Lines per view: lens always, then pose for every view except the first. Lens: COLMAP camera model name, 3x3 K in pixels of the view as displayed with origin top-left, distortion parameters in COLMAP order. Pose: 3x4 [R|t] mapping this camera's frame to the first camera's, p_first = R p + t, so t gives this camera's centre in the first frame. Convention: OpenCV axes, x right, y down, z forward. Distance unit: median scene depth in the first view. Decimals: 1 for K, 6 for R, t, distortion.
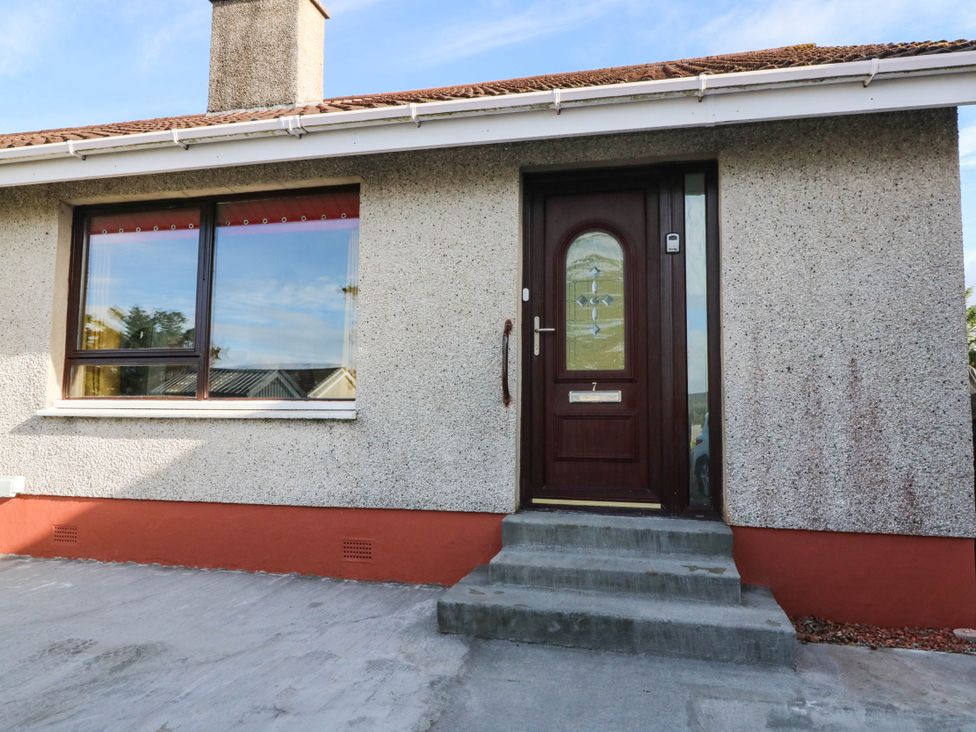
lens RADIAL K [[631.1, 0, 488.0], [0, 631.1, 366.0], [0, 0, 1]] dist [0.007083, 0.001887]
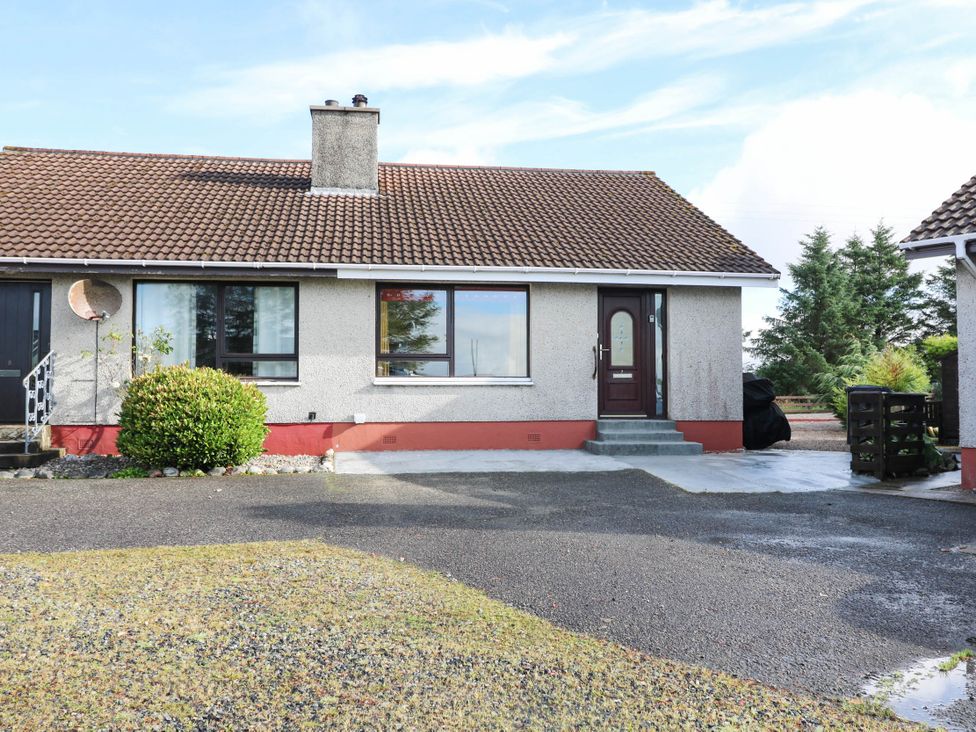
lens RADIAL K [[631.1, 0, 488.0], [0, 631.1, 366.0], [0, 0, 1]] dist [0.007083, 0.001887]
pose [[0.947902, 0.004556, 0.318530, -1.185126], [-0.015557, 0.999367, 0.032002, -0.066963], [-0.318183, -0.035290, 0.947372, -1.291529]]
